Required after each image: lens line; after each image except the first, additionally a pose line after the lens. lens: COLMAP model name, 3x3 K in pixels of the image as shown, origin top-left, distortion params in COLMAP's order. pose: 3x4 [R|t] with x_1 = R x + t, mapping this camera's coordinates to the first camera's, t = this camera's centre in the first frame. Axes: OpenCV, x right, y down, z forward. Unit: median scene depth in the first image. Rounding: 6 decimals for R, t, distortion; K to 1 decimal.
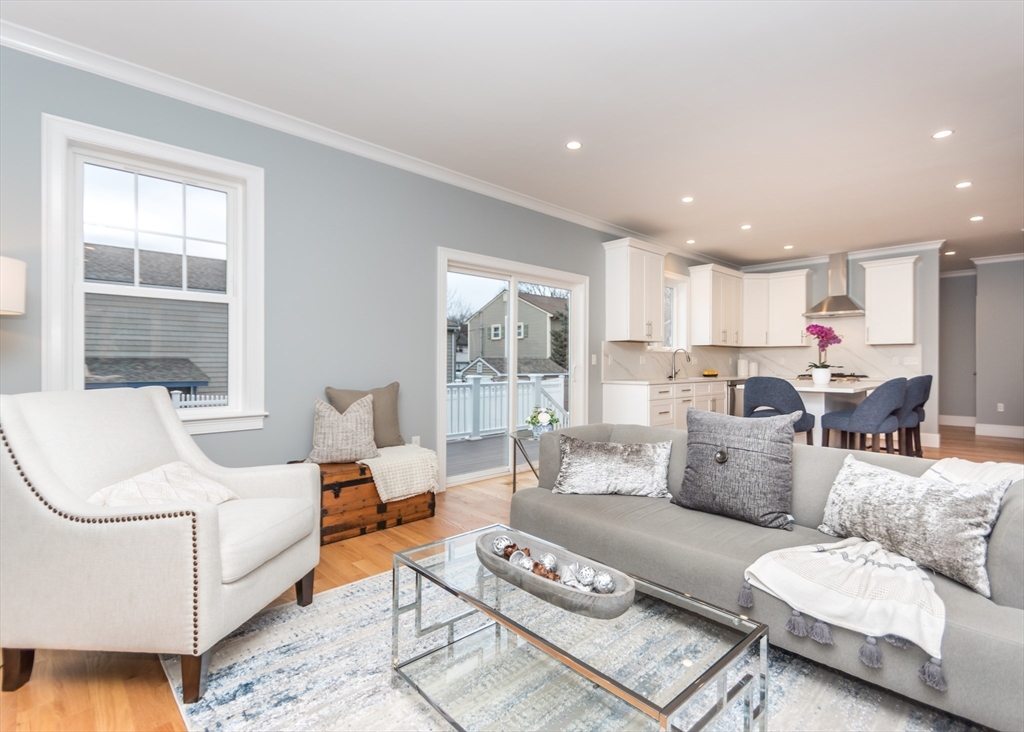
lens RADIAL K [[496.0, 0, 544.2], [0, 496.0, 363.6], [0, 0, 1]] dist [0.003437, 0.000141]
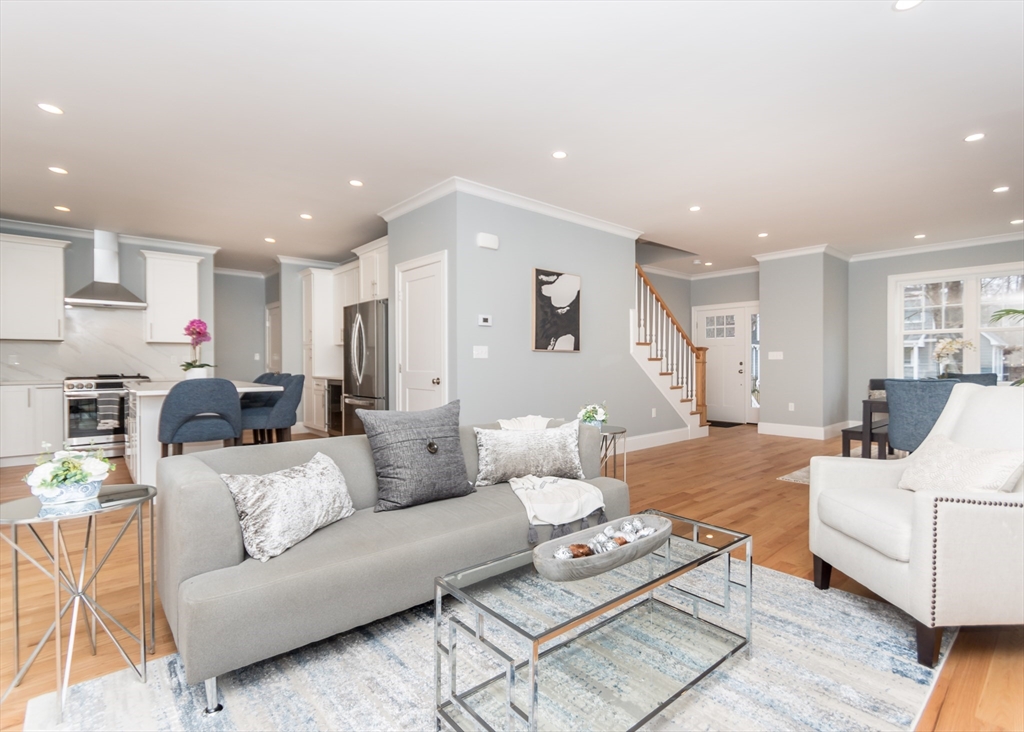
lens RADIAL K [[496.0, 0, 544.2], [0, 496.0, 363.6], [0, 0, 1]] dist [0.003437, 0.000141]
pose [[0.025783, -0.009674, 0.999621, -0.386388], [0.005983, 0.999937, 0.009522, -0.003371], [-0.999650, 0.005735, 0.025839, 0.388649]]
